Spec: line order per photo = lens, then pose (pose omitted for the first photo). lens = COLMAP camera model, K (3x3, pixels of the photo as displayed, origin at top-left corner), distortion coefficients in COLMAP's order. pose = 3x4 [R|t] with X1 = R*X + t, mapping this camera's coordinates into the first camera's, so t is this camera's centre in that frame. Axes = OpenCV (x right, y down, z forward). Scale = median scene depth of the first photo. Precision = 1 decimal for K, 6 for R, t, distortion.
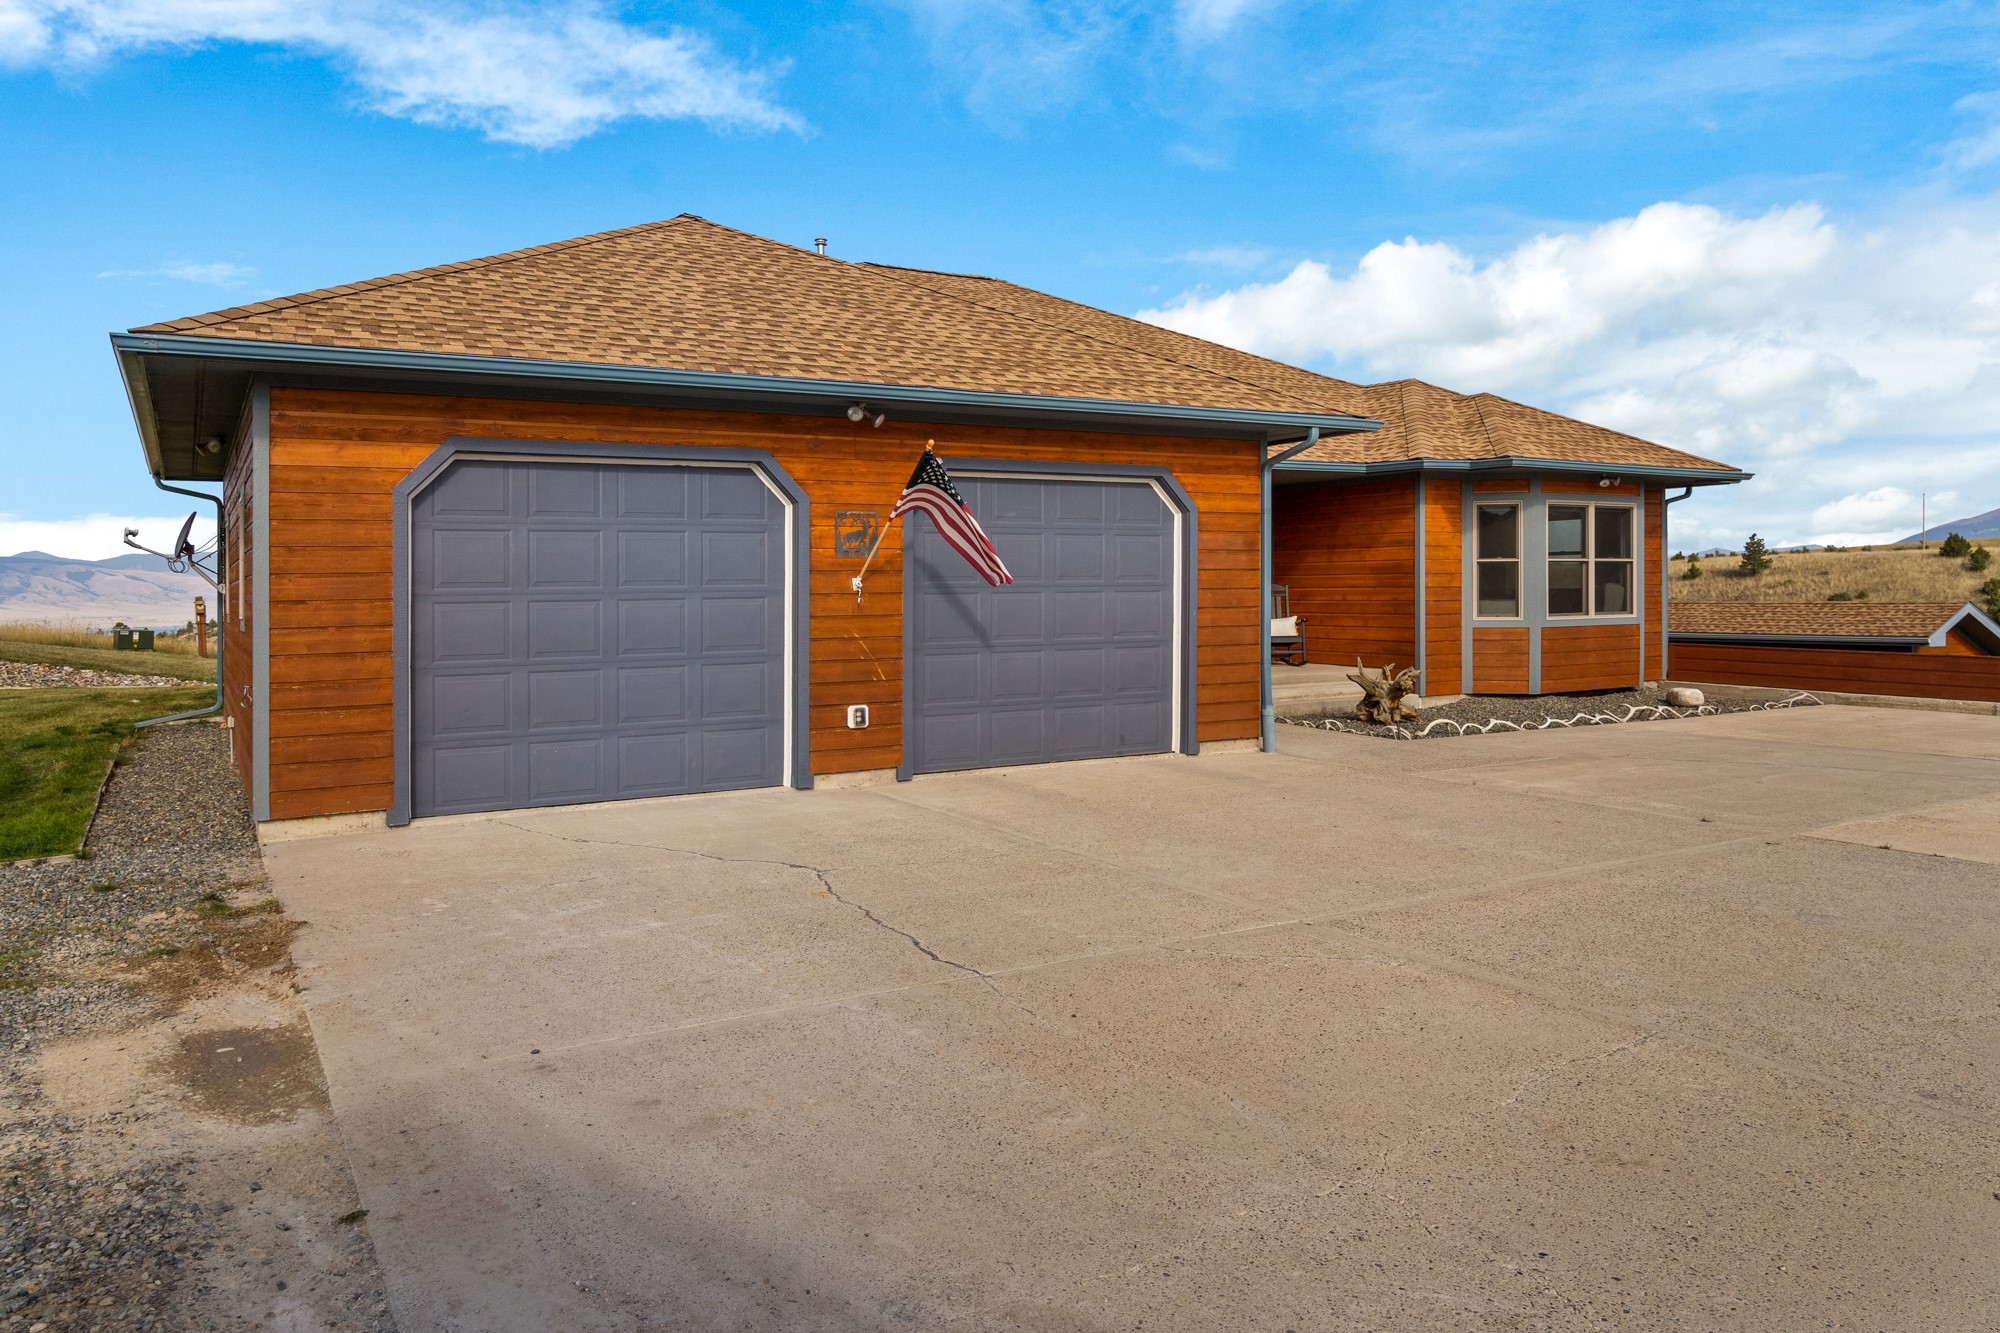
lens RADIAL K [[1371.2, 0, 969.8], [0, 1371.2, 660.4], [0, 0, 1]] dist [-0.008469, 0.005592]
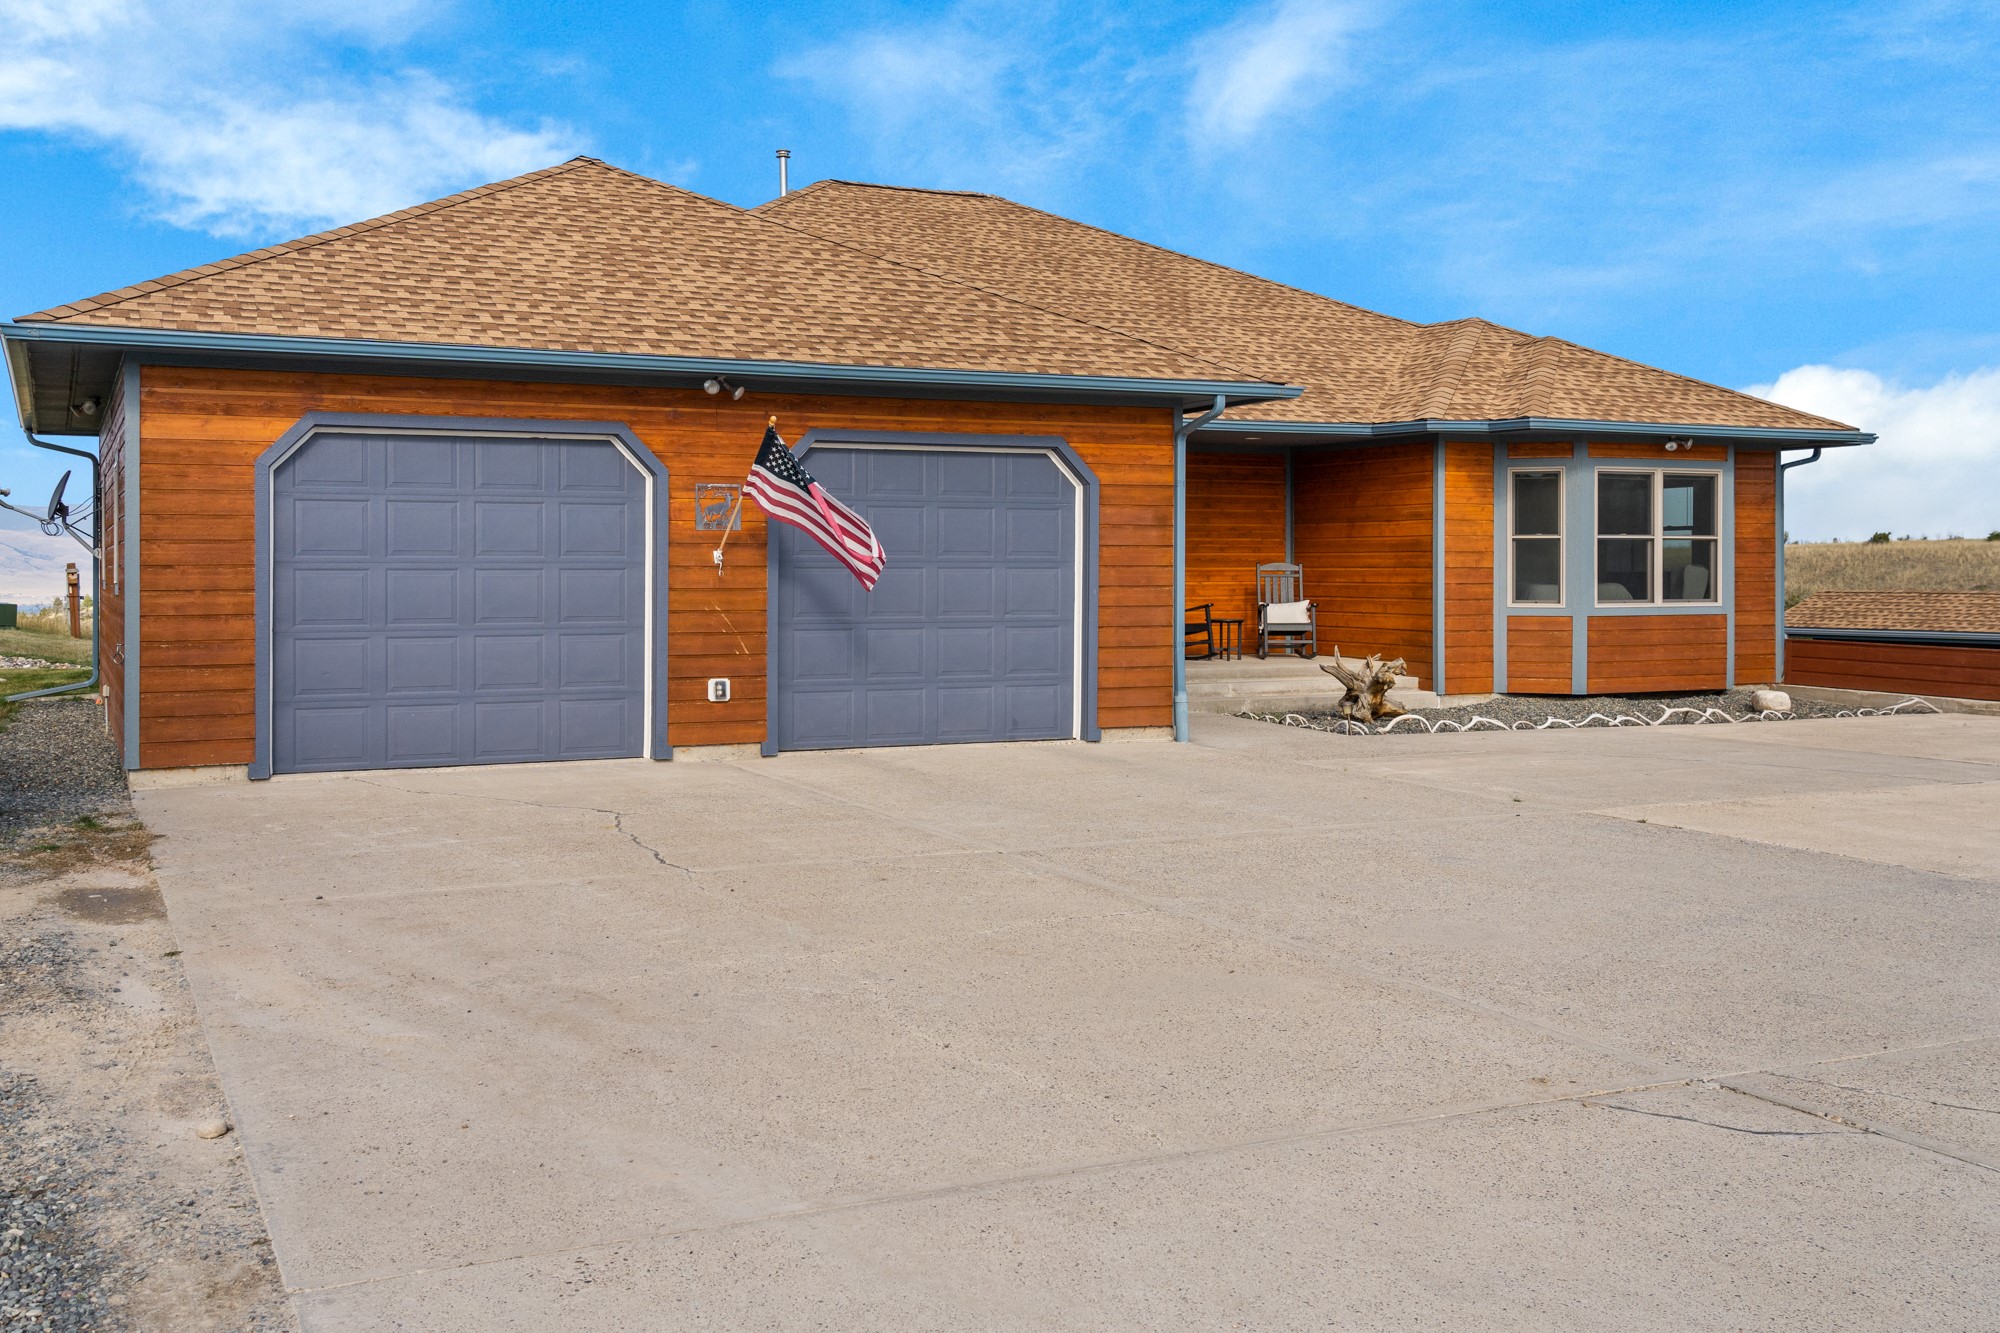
lens RADIAL K [[1915.6, 0, 964.4], [0, 1915.6, 711.3], [0, 0, 1]] dist [0.048930, 0.000000]
pose [[0.996684, 0.017082, -0.079550, 0.202961], [-0.015238, 0.999602, 0.023730, 0.020156], [0.079924, -0.022439, 0.996548, -0.367108]]
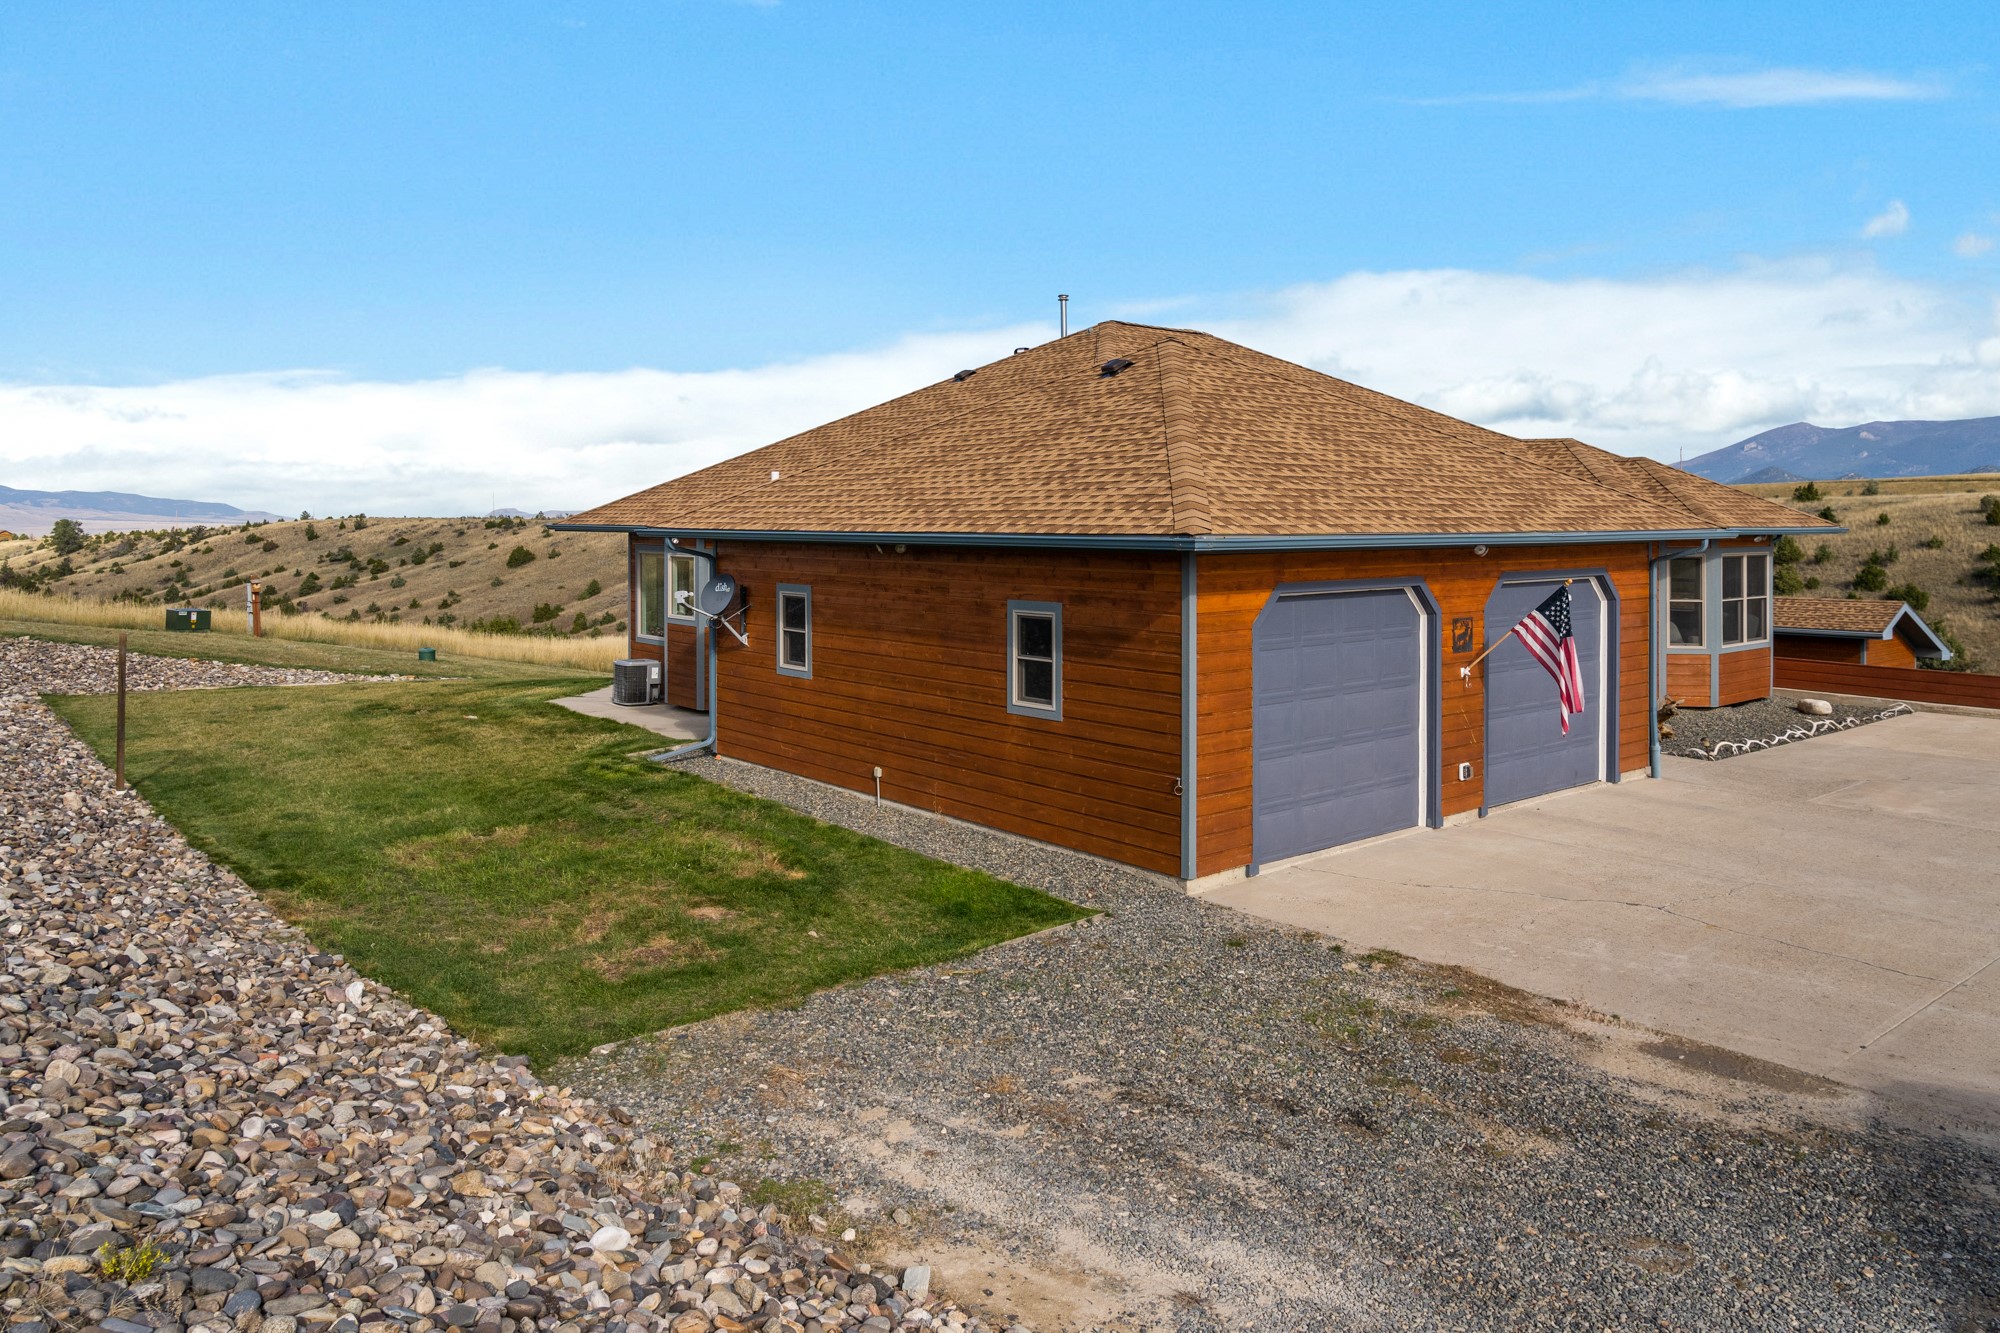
lens RADIAL K [[1371.2, 0, 996.3], [0, 1371.2, 657.2], [0, 0, 1]] dist [-0.008469, 0.005592]
pose [[0.985940, -0.006601, 0.166968, -0.735028], [-0.001395, 0.998859, 0.047726, -0.130071], [-0.167092, -0.047288, 0.984807, -0.230408]]
